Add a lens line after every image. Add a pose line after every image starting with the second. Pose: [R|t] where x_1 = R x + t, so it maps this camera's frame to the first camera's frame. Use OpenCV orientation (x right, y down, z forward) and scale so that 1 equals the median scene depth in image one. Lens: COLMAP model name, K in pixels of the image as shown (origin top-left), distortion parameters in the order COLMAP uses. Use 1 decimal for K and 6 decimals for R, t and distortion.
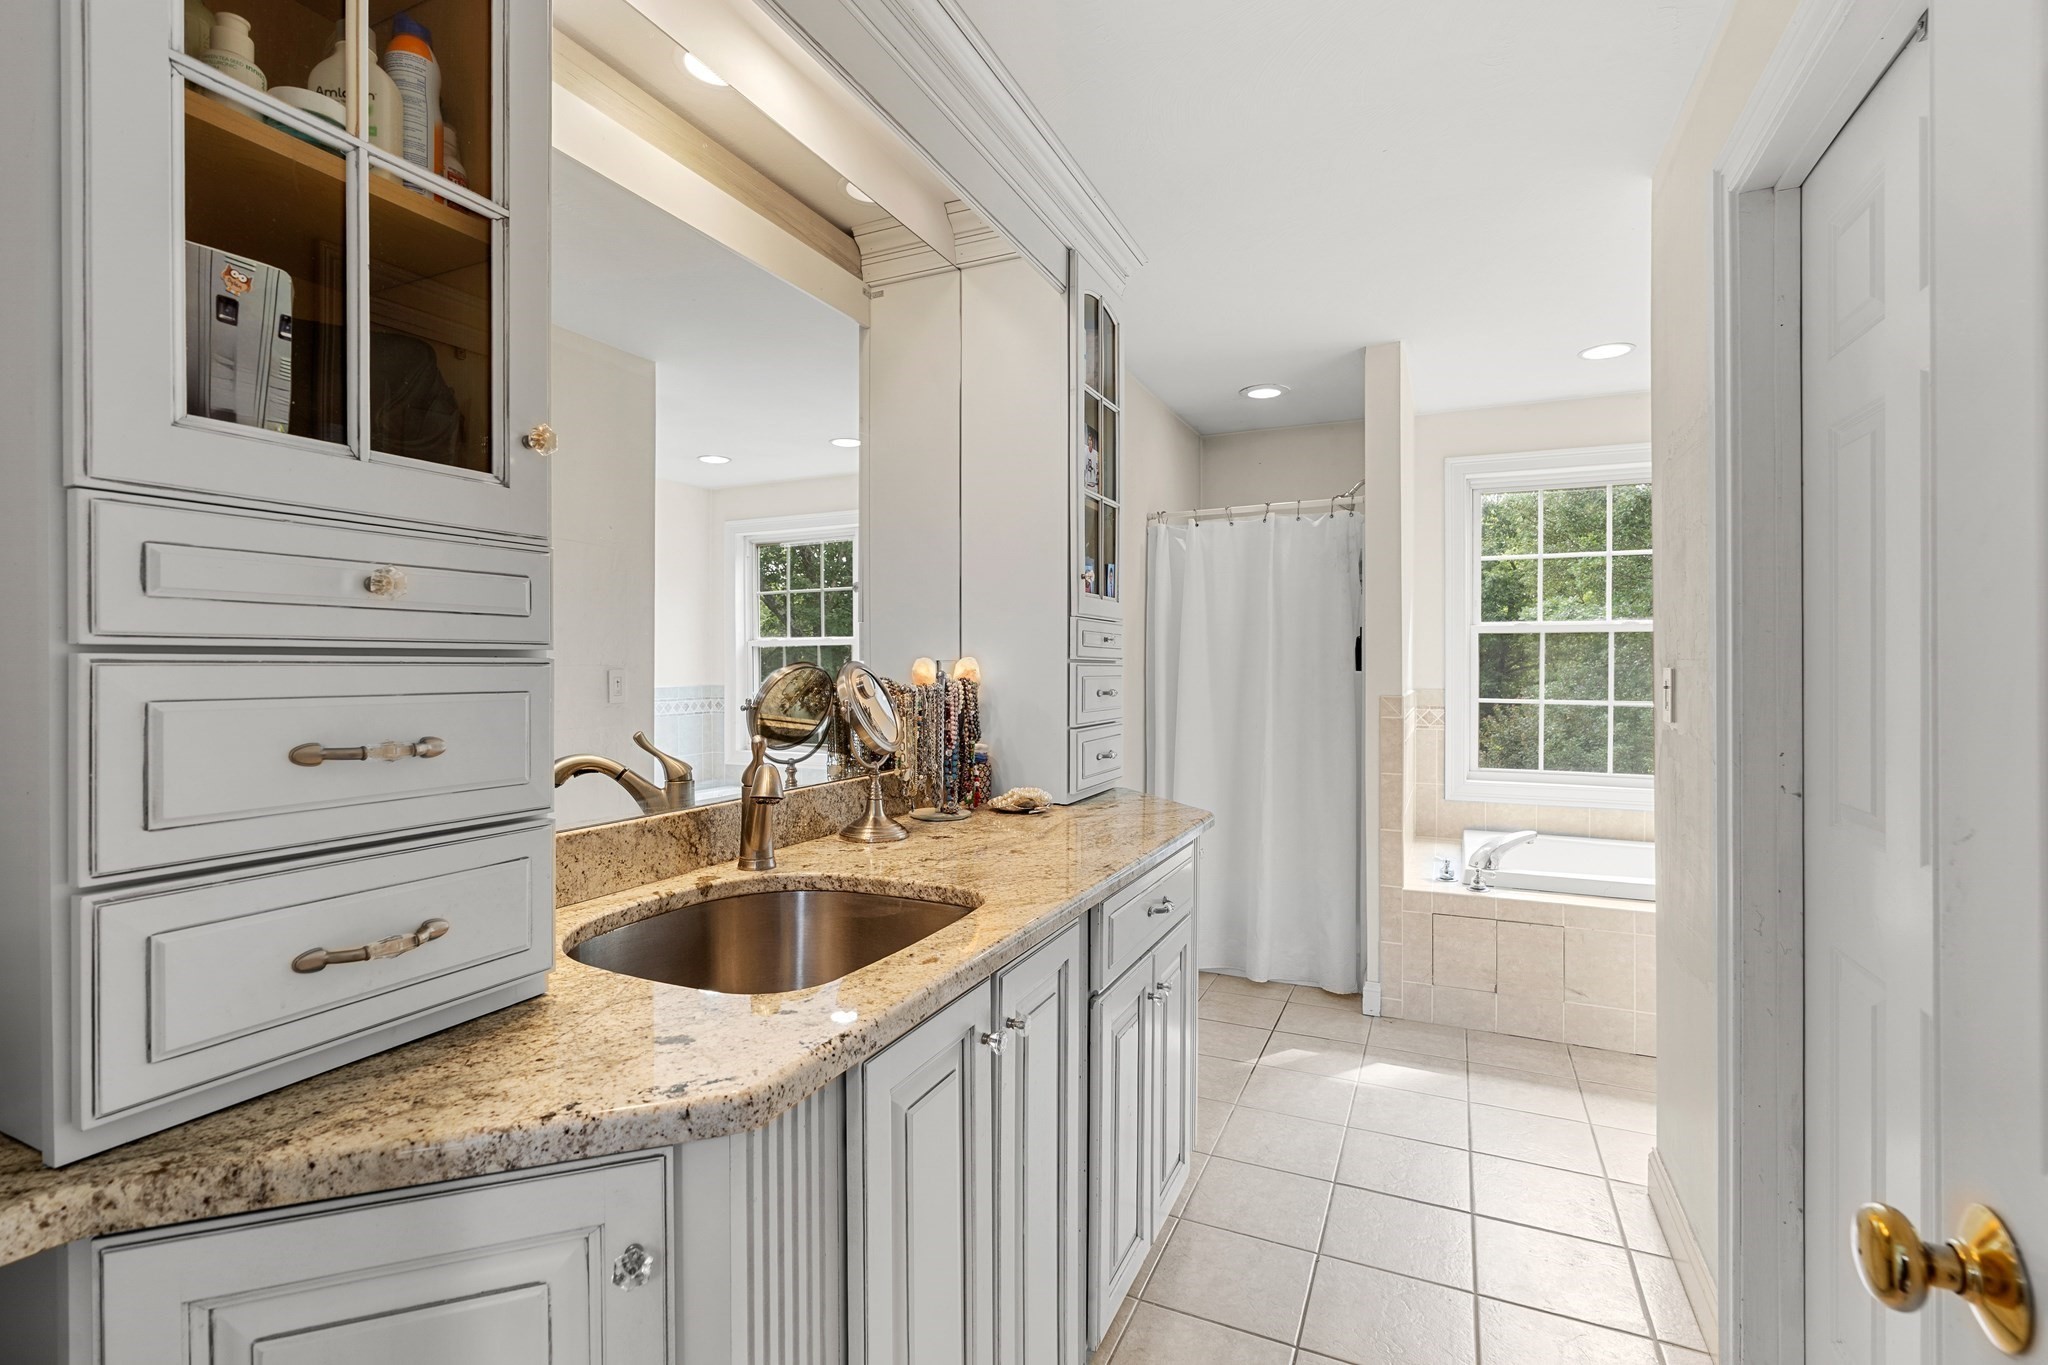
lens RADIAL K [[926.5, 0, 1024.2], [0, 926.5, 674.5], [0, 0, 1]] dist [-0.007188, 0.002813]
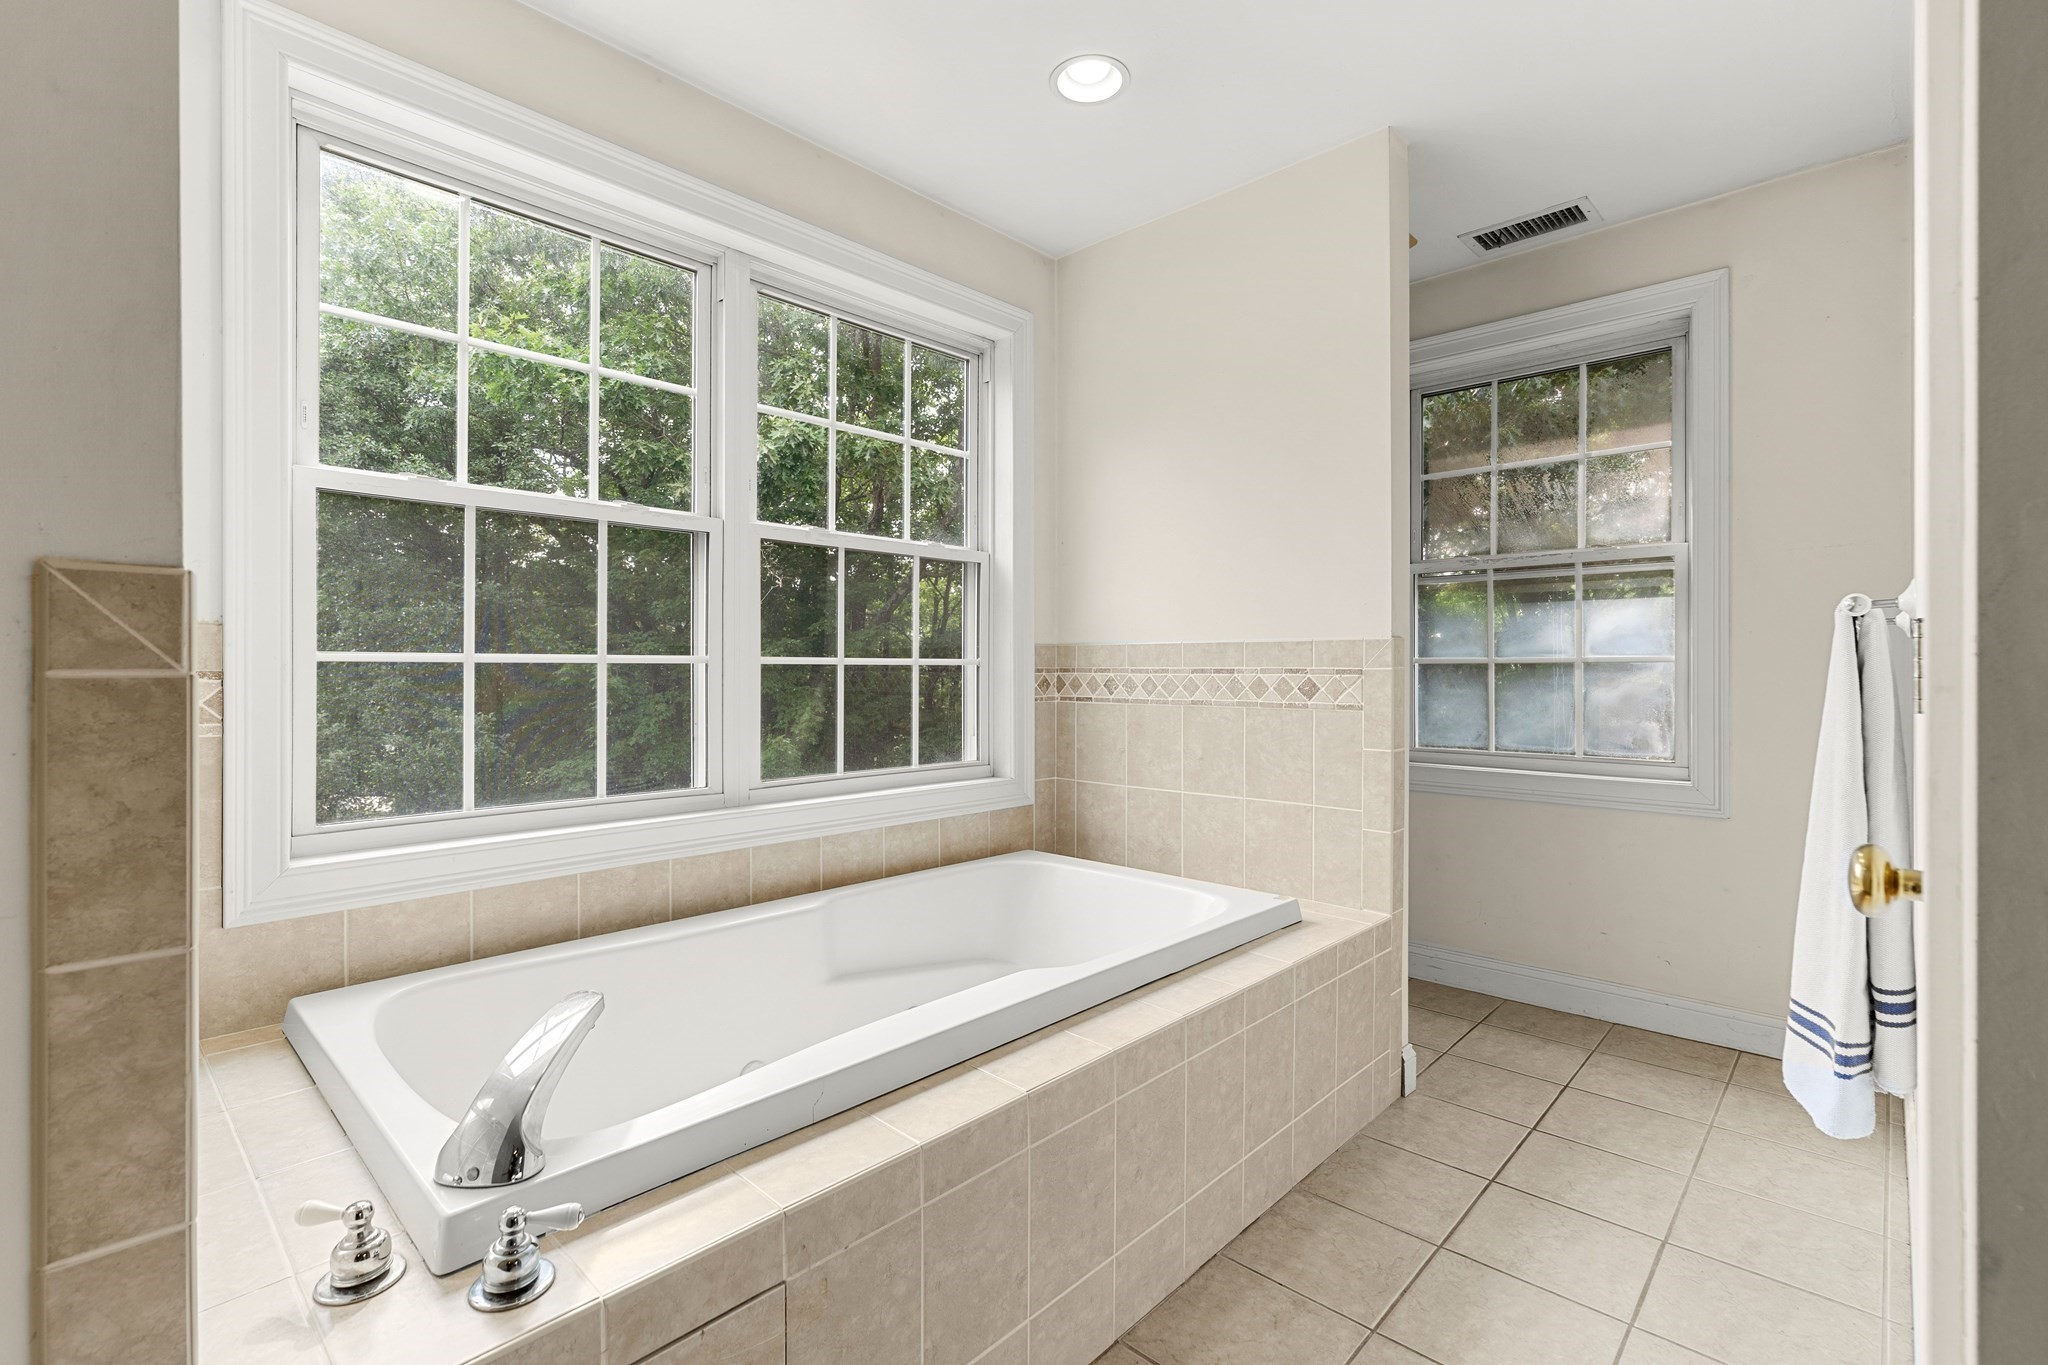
lens RADIAL K [[926.5, 0, 1024.6], [0, 926.5, 674.5], [0, 0, 1]] dist [-0.007188, 0.002813]
pose [[0.318437, -0.004898, 0.947931, 0.242838], [0.003514, 0.999986, 0.003986, 0.041188], [-0.947937, 0.002061, 0.318450, 0.671824]]
